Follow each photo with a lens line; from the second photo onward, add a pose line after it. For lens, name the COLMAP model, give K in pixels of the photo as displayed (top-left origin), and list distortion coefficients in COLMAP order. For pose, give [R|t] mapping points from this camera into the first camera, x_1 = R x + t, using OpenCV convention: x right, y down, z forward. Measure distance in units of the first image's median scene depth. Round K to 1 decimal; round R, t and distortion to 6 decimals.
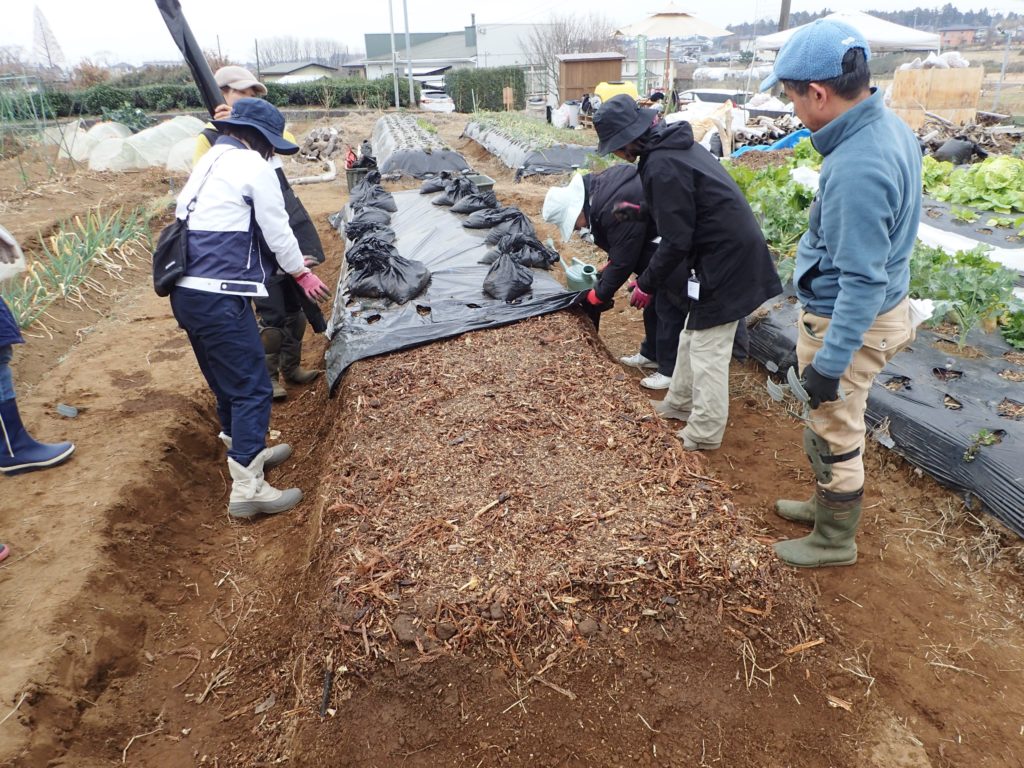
lens RADIAL K [[766.3, 0, 512.0], [0, 766.3, 384.0], [0, 0, 1]] dist [-0.000932, 0.002541]
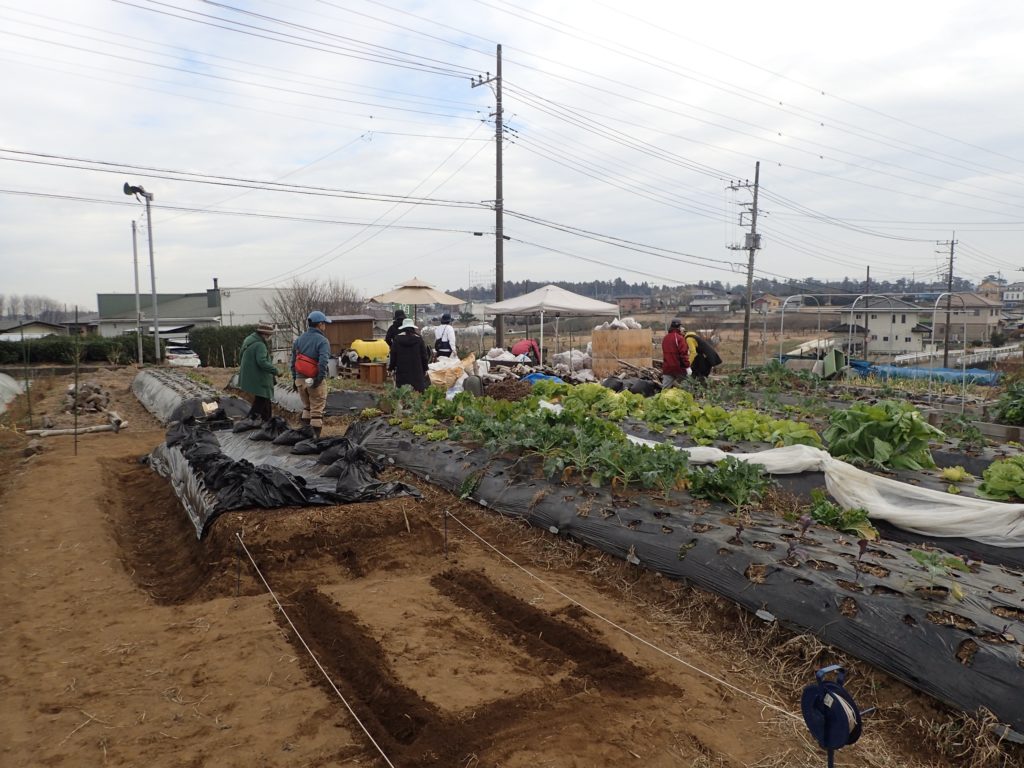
lens RADIAL K [[766.3, 0, 512.0], [0, 766.3, 384.0], [0, 0, 1]] dist [-0.000932, 0.002541]
pose [[0.944074, -0.021982, 0.329000, -0.058514], [0.122979, 0.949254, -0.289470, 0.037066], [-0.305942, 0.313741, 0.898869, -0.101236]]
